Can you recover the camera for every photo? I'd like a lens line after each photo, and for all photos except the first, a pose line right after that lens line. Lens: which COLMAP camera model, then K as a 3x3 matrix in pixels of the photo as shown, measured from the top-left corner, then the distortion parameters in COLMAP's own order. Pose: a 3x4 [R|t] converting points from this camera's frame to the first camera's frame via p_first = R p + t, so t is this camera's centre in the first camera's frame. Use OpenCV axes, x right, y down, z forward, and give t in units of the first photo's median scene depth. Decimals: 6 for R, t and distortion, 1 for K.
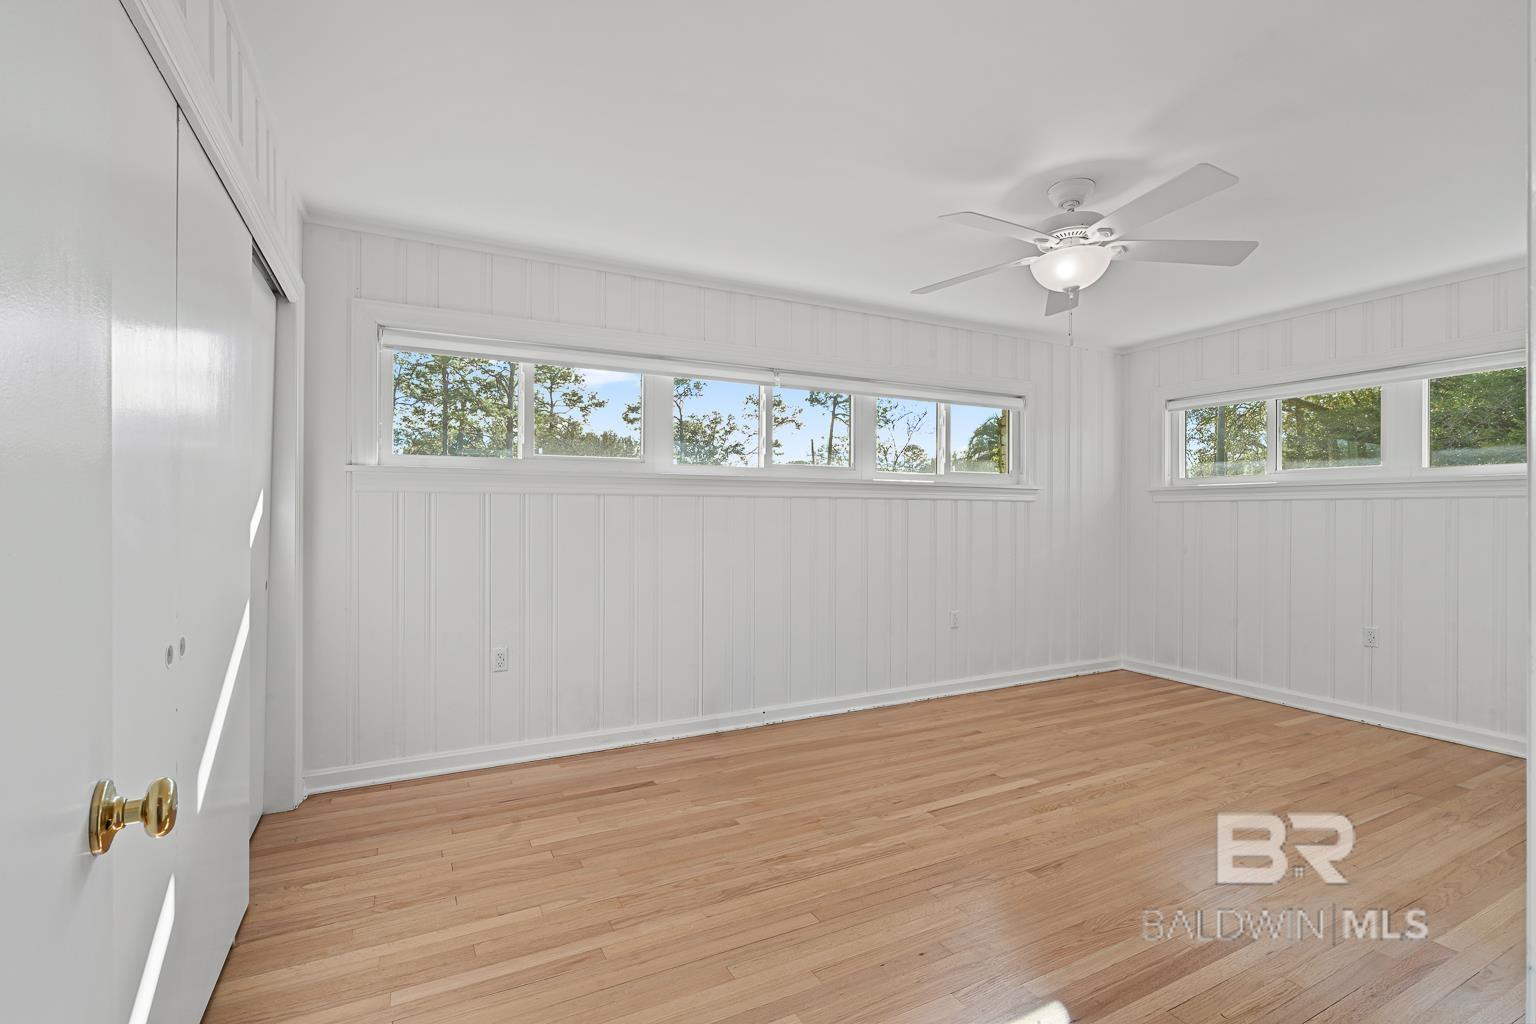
lens RADIAL K [[695.5, 0, 763.5], [0, 695.5, 515.2], [0, 0, 1]] dist [-0.003365, 0.001480]
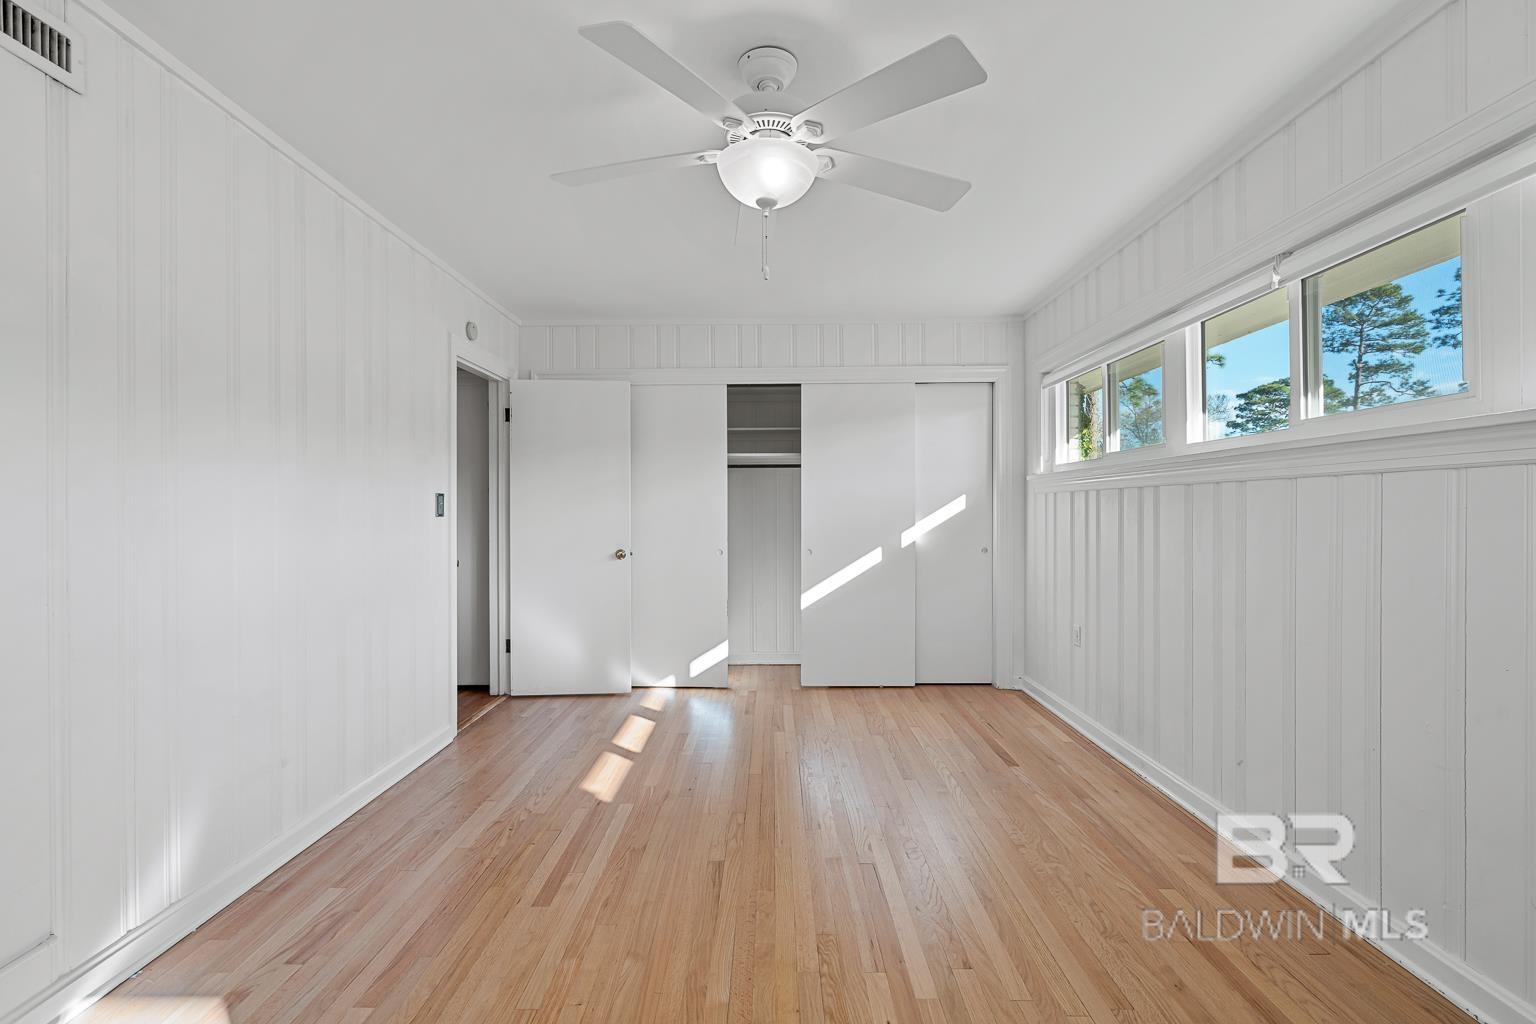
lens RADIAL K [[695.5, 0, 769.5], [0, 695.5, 510.1], [0, 0, 1]] dist [-0.003365, 0.001480]
pose [[-0.467269, -0.000567, -0.884115, 1.010982], [0.004564, 0.999985, -0.003053, -0.002029], [0.884103, -0.005462, -0.467259, 1.243622]]
